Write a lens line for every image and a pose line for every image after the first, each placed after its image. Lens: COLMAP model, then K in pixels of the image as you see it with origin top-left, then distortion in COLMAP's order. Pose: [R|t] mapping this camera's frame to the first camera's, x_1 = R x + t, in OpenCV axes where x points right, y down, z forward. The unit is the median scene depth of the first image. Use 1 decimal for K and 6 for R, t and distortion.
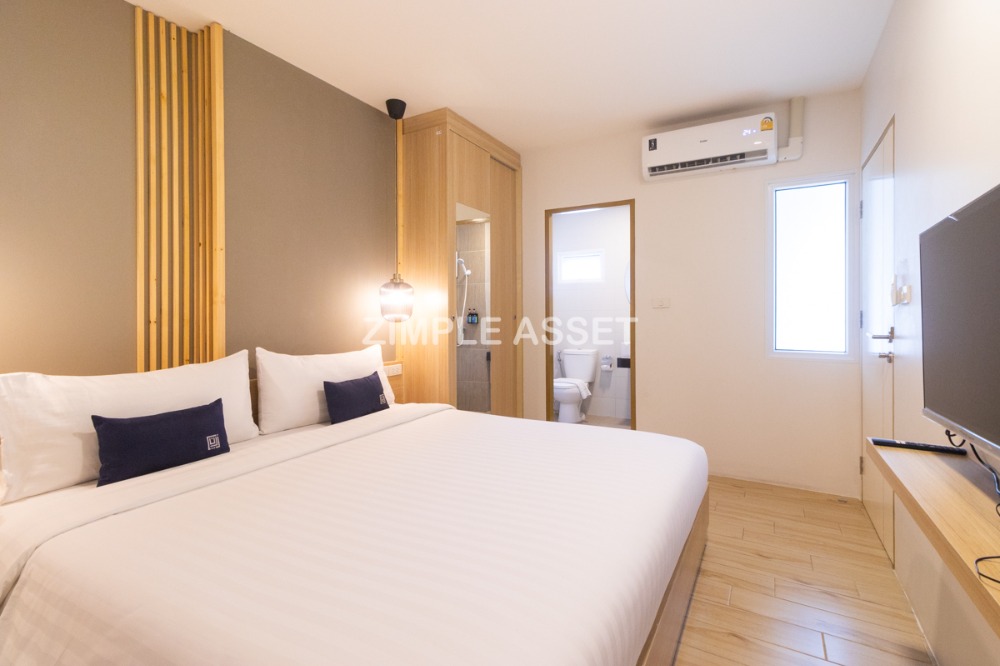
lens RADIAL K [[461.0, 0, 517.6], [0, 461.0, 315.9], [0, 0, 1]] dist [-0.000555, -0.000358]
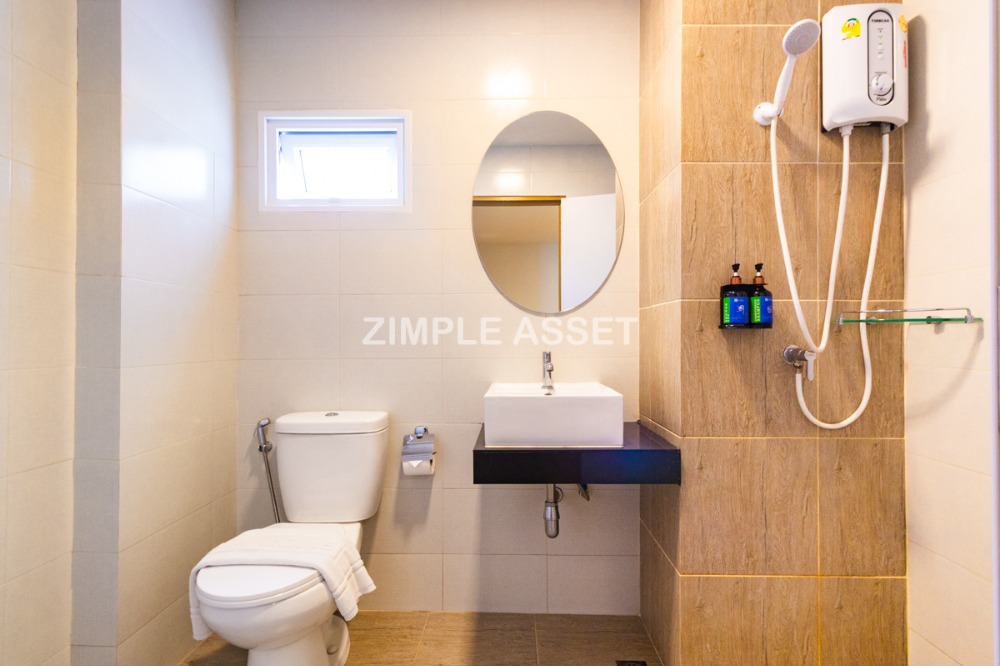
lens RADIAL K [[461.0, 0, 517.6], [0, 461.0, 315.9], [0, 0, 1]] dist [-0.000555, -0.000358]
pose [[0.875303, 0.020698, 0.483132, 0.162518], [-0.001769, 0.999214, -0.039603, 0.032497], [-0.483572, 0.033810, 0.874651, 1.170234]]
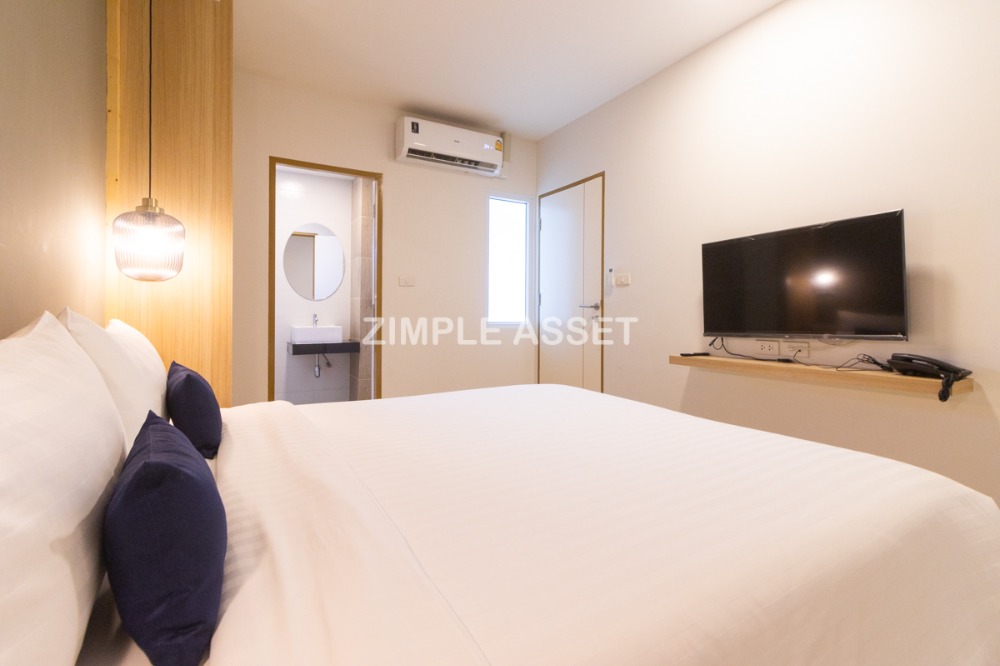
lens RADIAL K [[461.0, 0, 517.6], [0, 461.0, 315.9], [0, 0, 1]] dist [-0.000555, -0.000358]
pose [[0.502931, -0.000149, 0.864326, -0.518138], [-0.003912, 0.999989, 0.002448, 0.052307], [-0.864317, -0.004612, 0.502926, 0.293494]]
